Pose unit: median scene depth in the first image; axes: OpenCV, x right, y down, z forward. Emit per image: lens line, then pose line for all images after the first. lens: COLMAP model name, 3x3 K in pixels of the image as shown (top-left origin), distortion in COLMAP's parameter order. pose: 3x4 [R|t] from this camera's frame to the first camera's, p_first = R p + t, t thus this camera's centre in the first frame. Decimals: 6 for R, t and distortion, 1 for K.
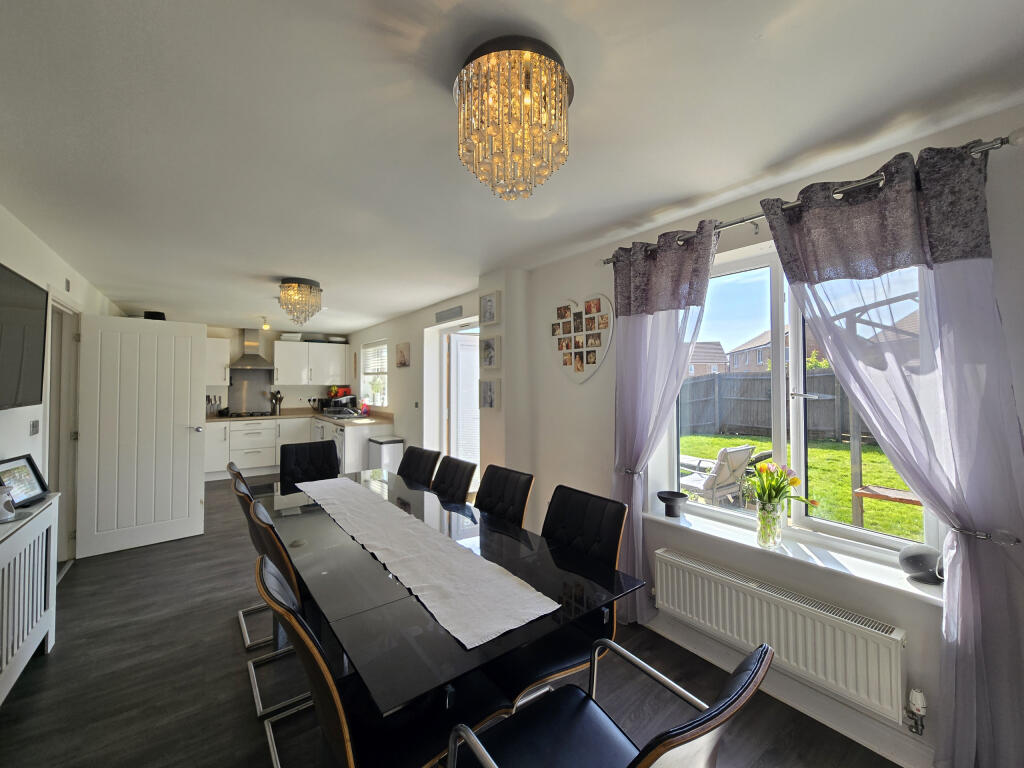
lens RADIAL K [[420.5, 0, 513.1], [0, 420.5, 380.4], [0, 0, 1]] dist [0.013180, 0.000237]
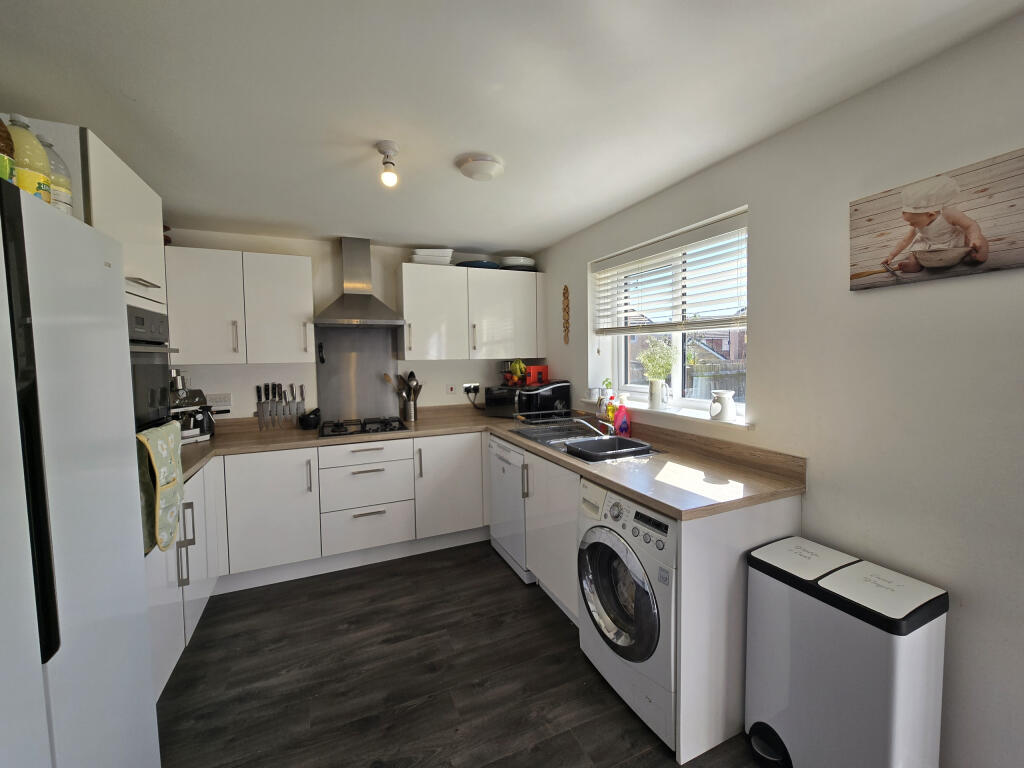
lens RADIAL K [[420.5, 0, 510.5], [0, 420.5, 379.8], [0, 0, 1]] dist [0.013180, 0.000237]
pose [[0.977958, 0.000209, -0.208802, -0.351825], [0.014791, 0.997418, 0.070274, 0.001653], [0.208277, -0.071813, 0.975430, 0.566907]]
